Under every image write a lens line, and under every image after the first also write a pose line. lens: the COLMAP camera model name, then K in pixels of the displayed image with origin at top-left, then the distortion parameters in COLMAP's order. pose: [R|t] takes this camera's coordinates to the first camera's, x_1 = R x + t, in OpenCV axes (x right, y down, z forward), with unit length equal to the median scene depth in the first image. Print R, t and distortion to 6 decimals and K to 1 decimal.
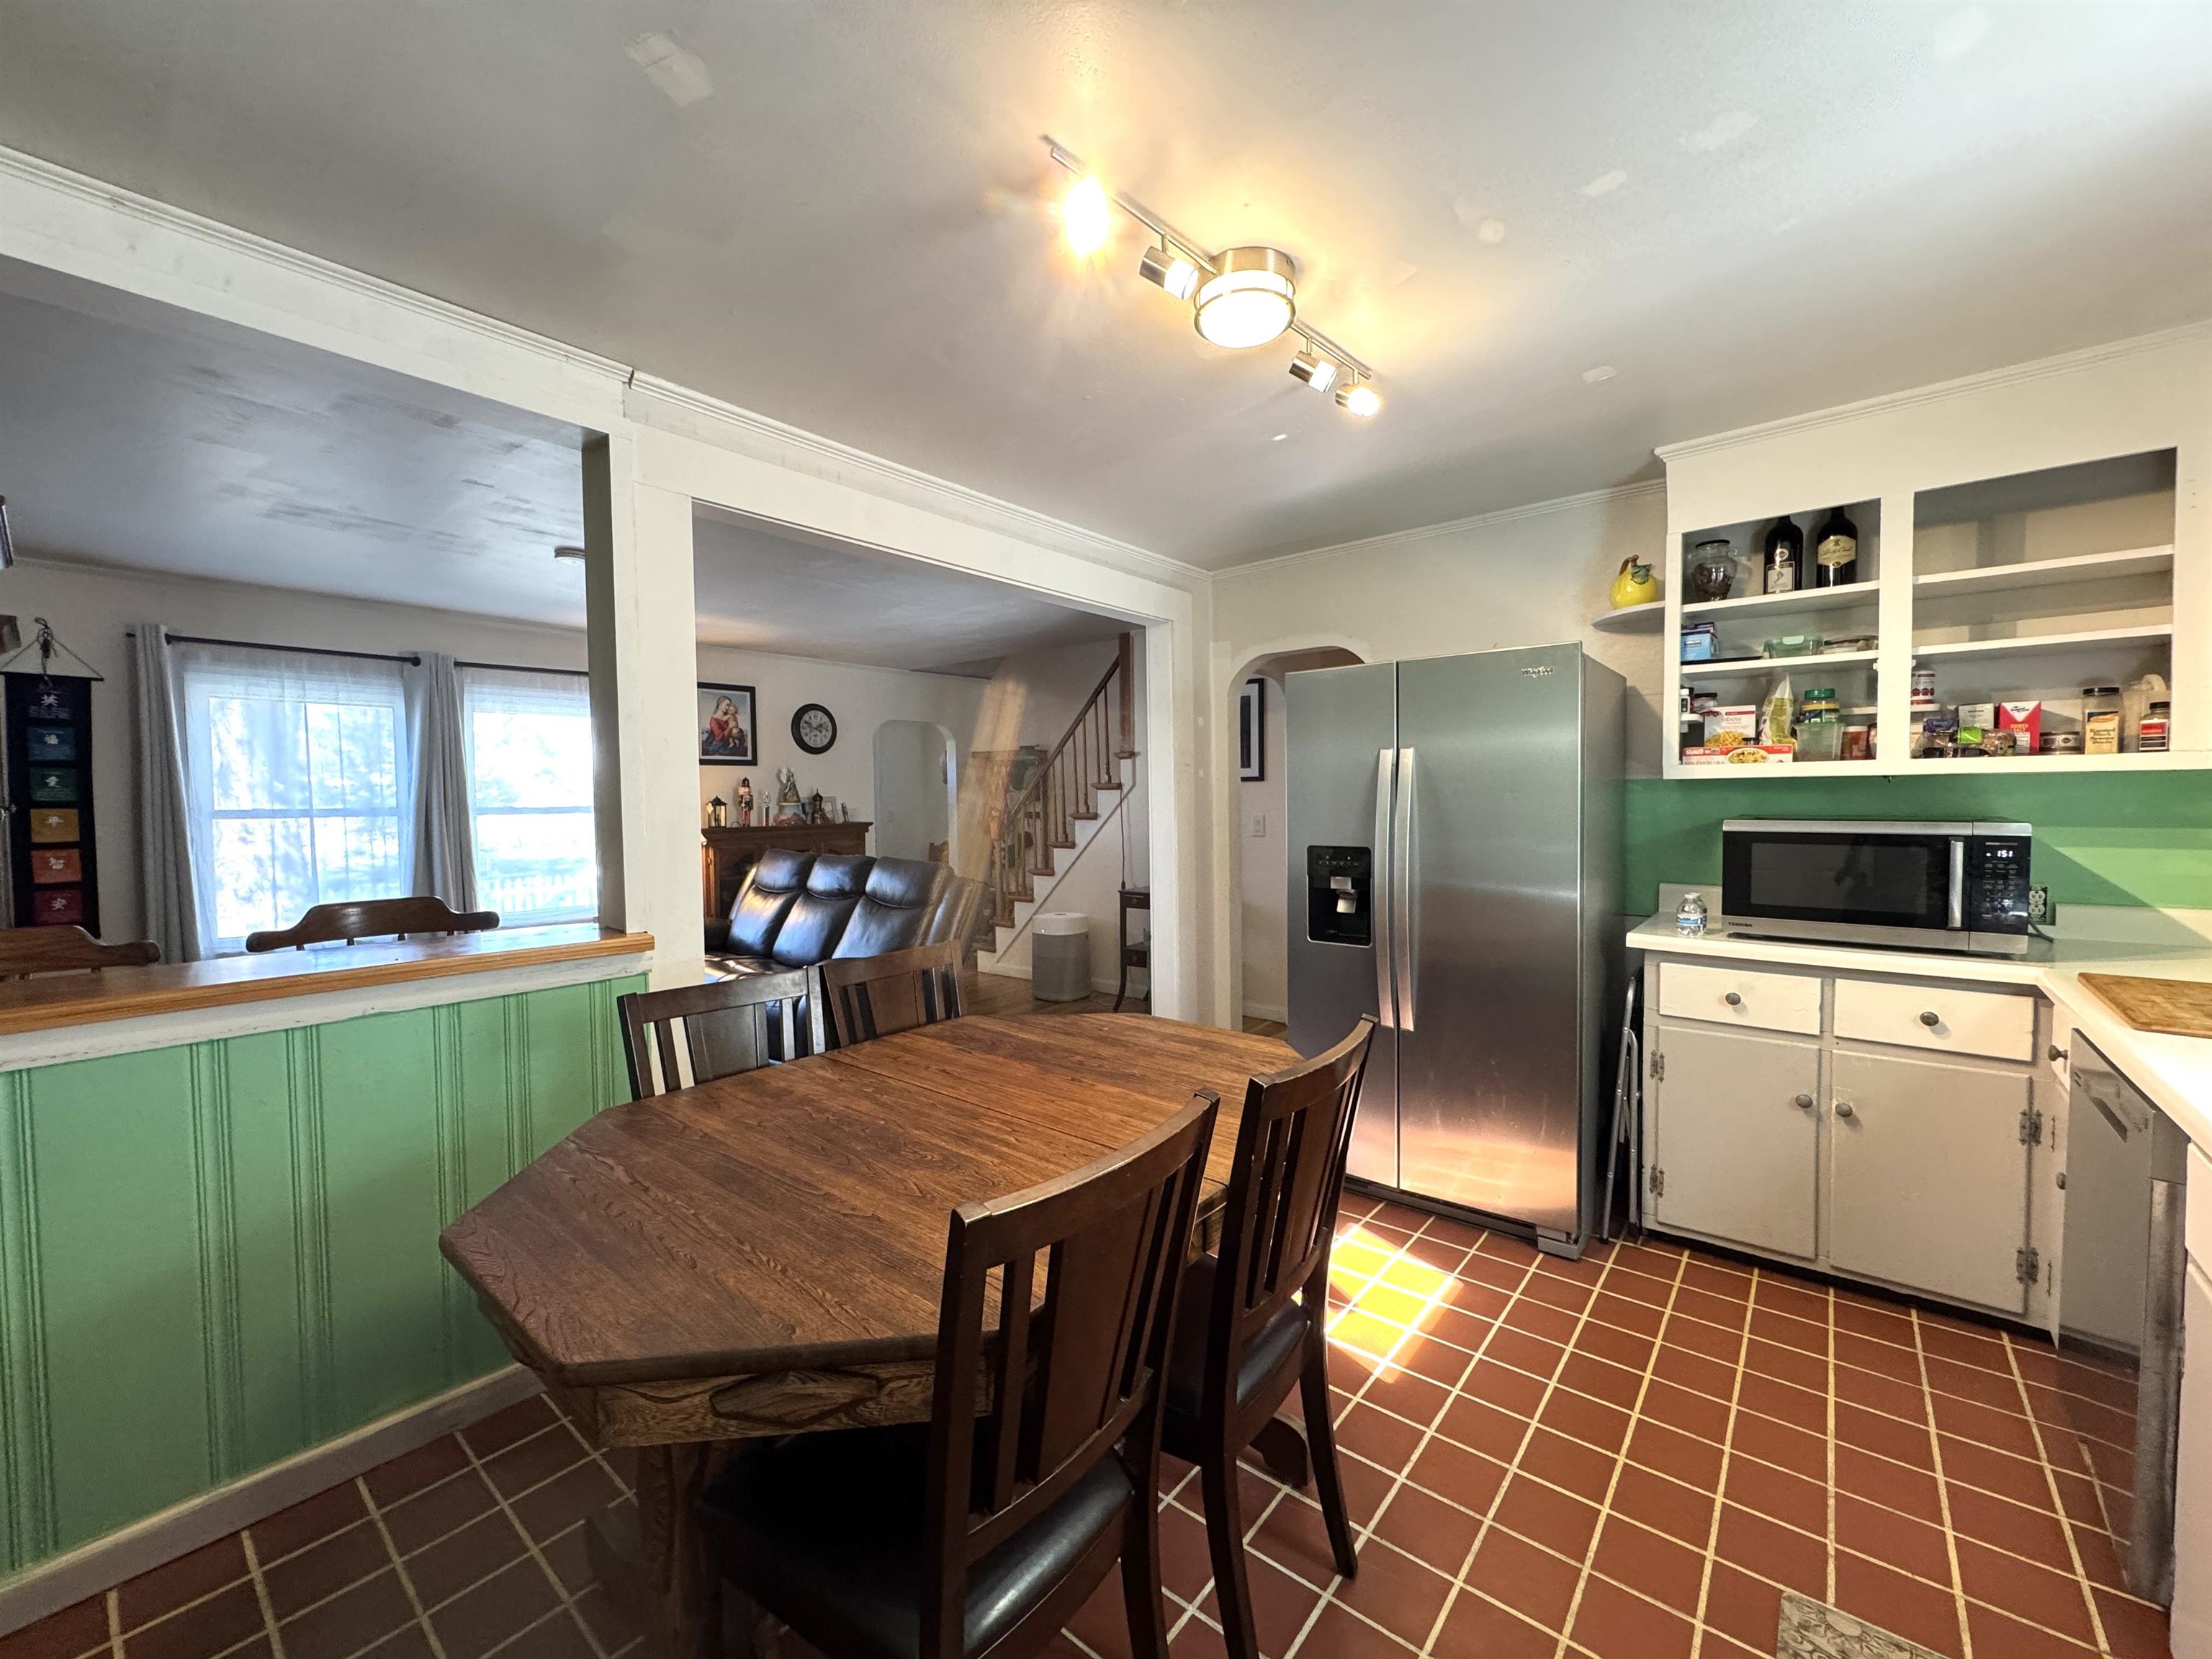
lens RADIAL K [[877.6, 0, 1099.9], [0, 877.6, 826.1], [0, 0, 1]] dist [-0.002732, 0.000405]
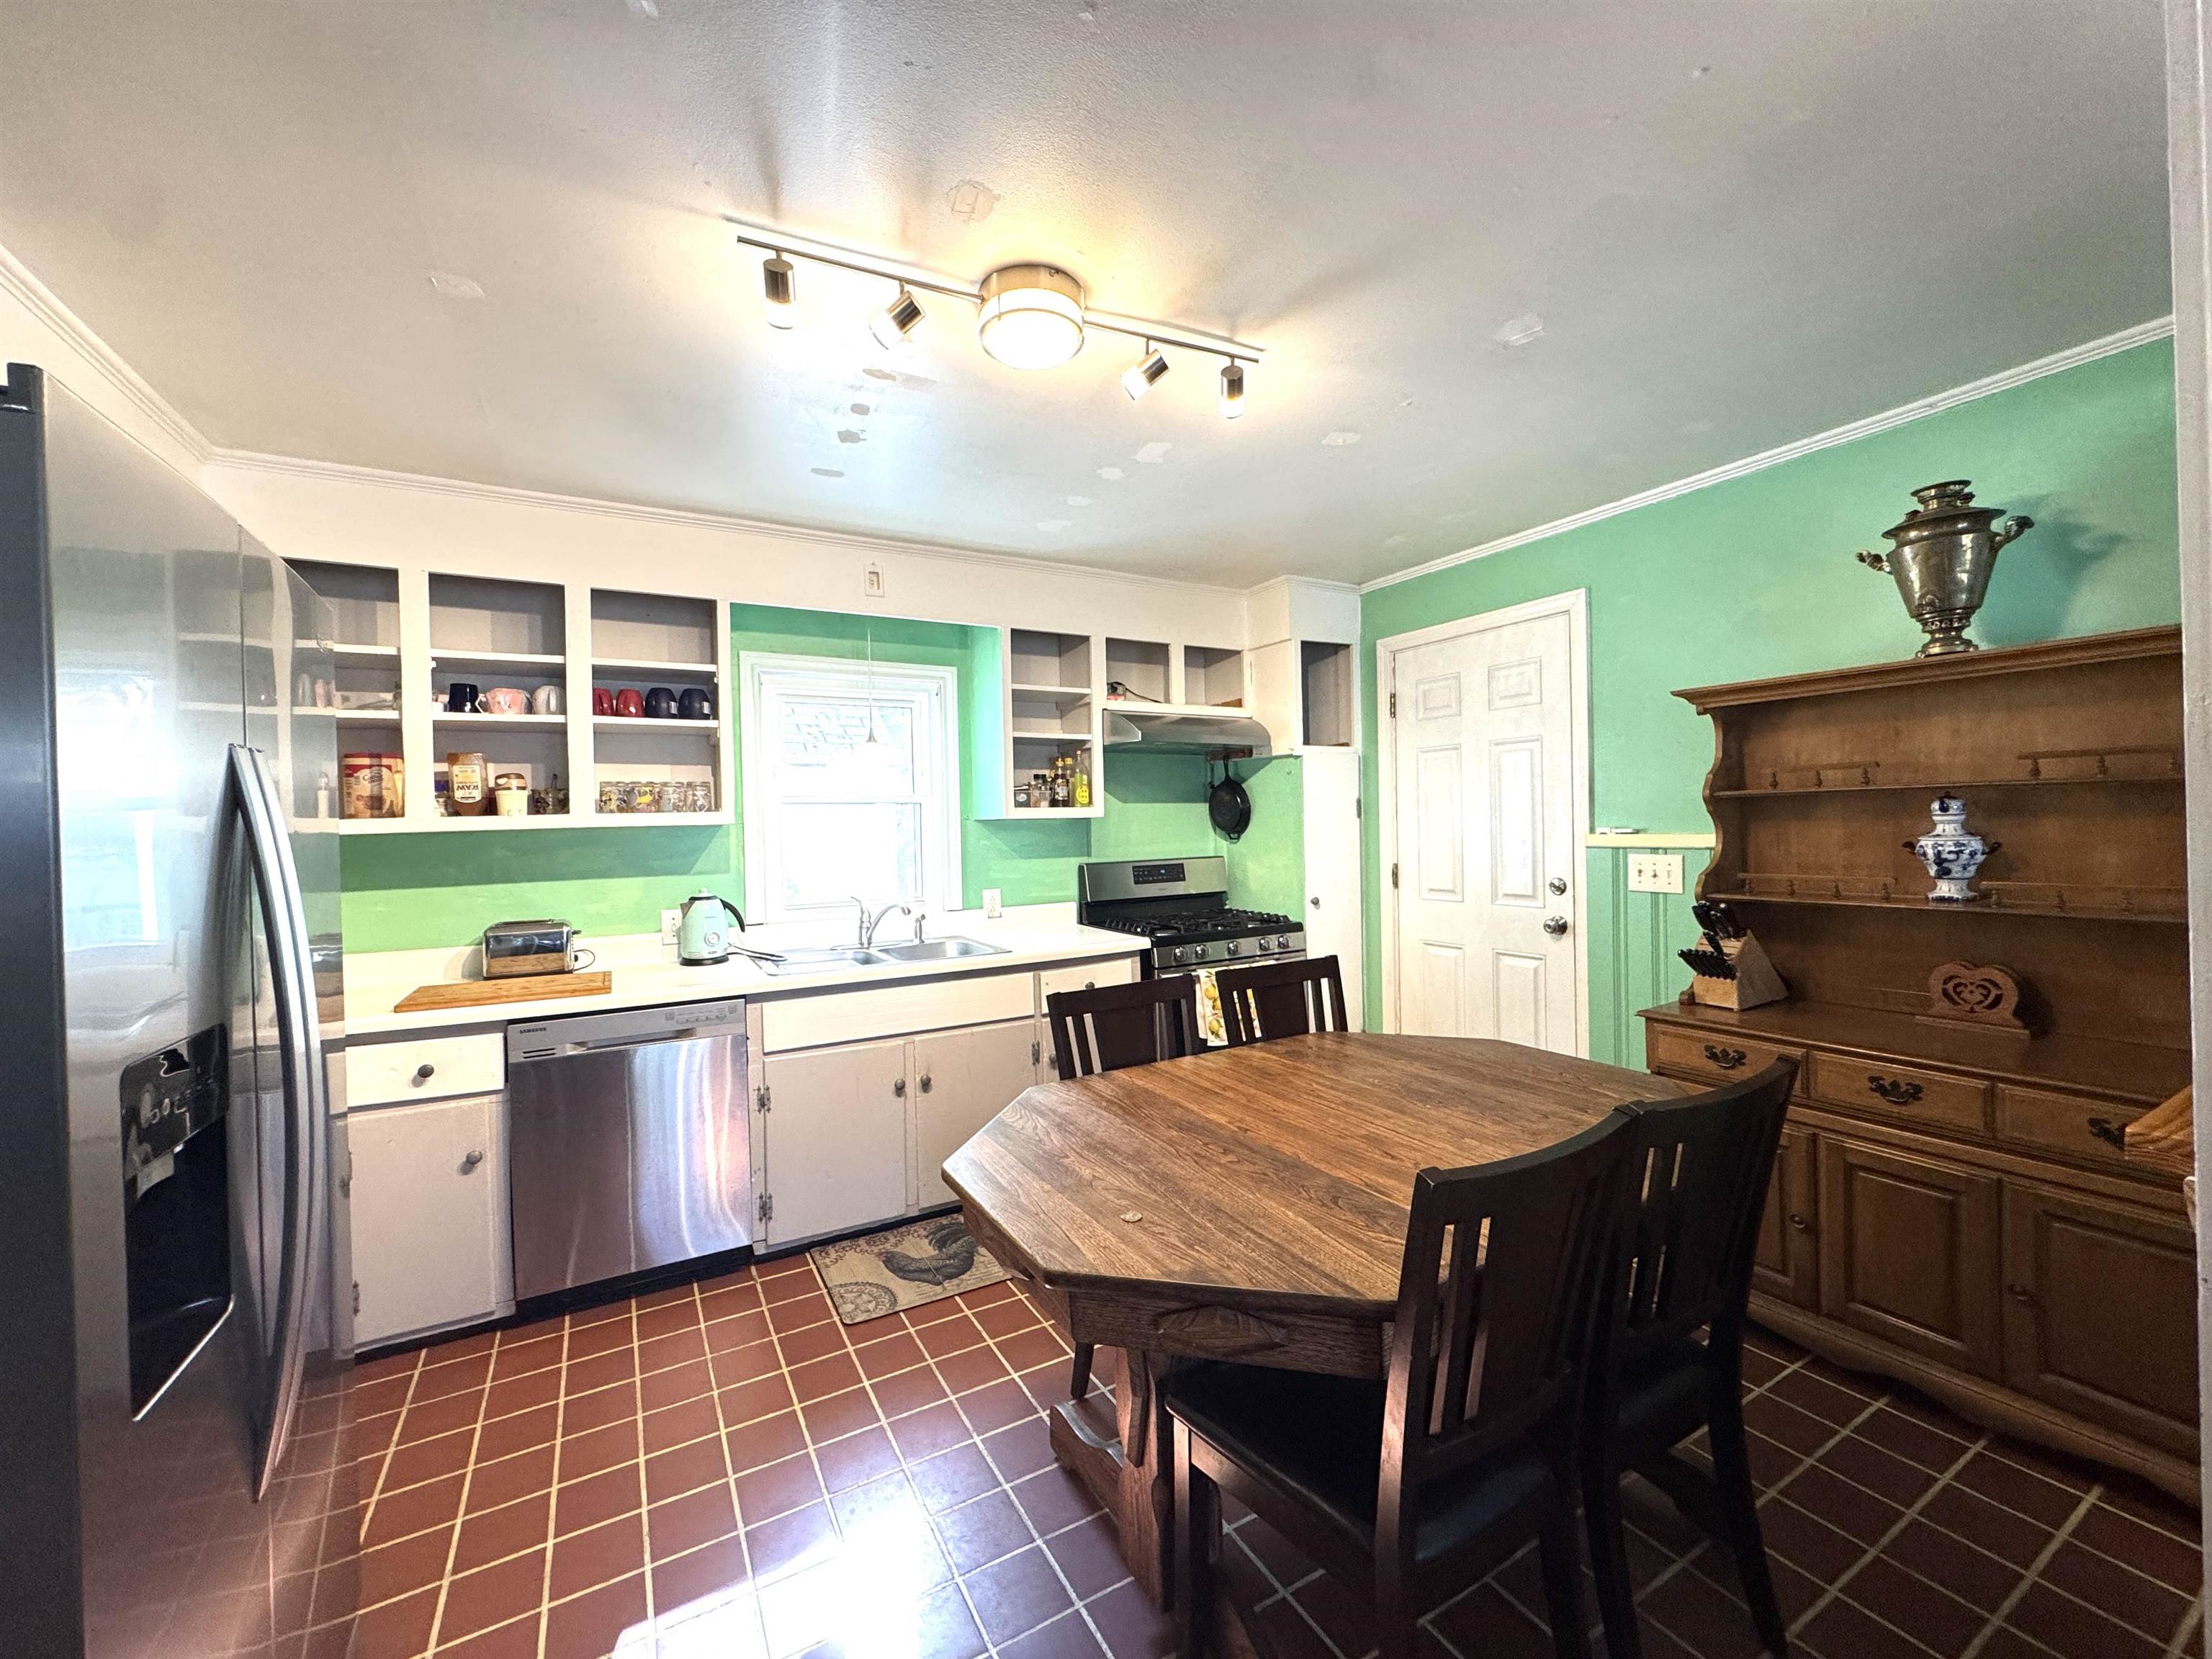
lens RADIAL K [[877.6, 0, 1104.0], [0, 877.6, 828.6], [0, 0, 1]] dist [-0.002732, 0.000405]
pose [[-0.934899, 0.030758, 0.353580, -0.201164], [0.046036, 0.998331, 0.034879, -0.065983], [-0.351917, 0.048886, -0.934754, 1.666915]]
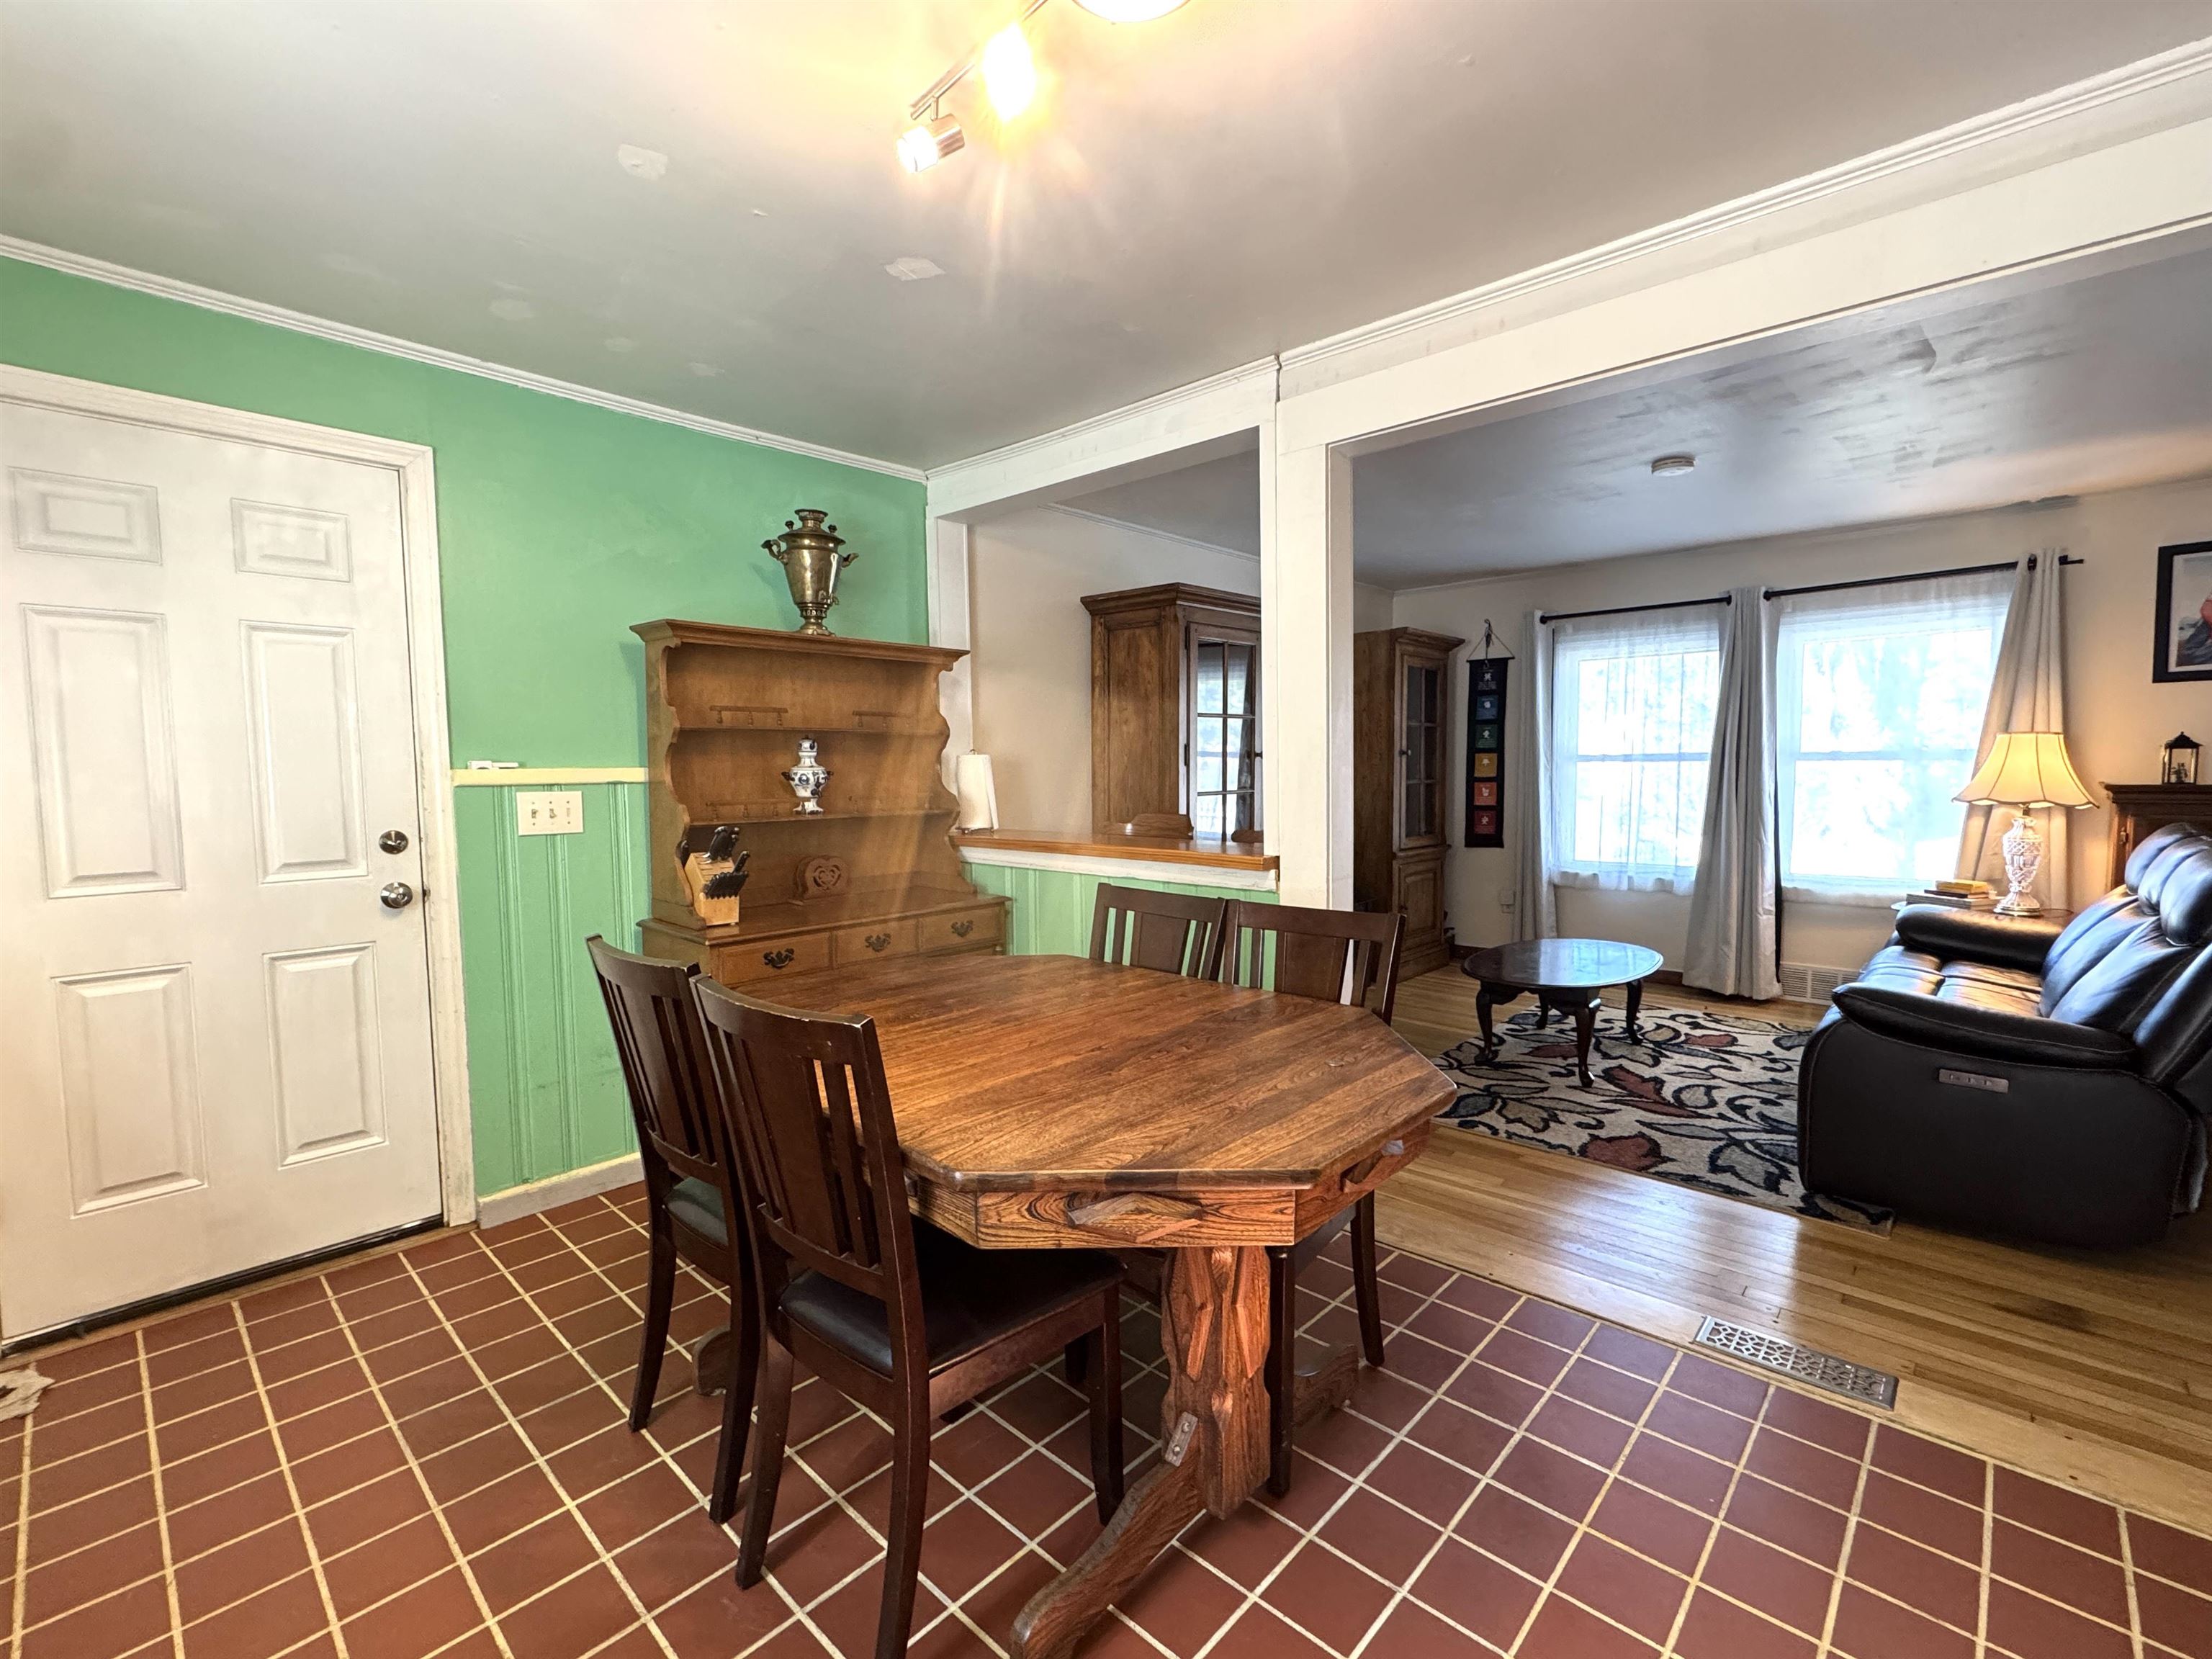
lens RADIAL K [[967.7, 0, 1107.3], [0, 967.7, 830.0], [0, 0, 1]] dist [-0.004315, 0.000835]
pose [[-0.057332, 0.075801, -0.995473, 0.799677], [-0.023415, 0.996737, 0.077246, -0.005285], [0.998081, 0.027737, -0.055370, 0.915946]]
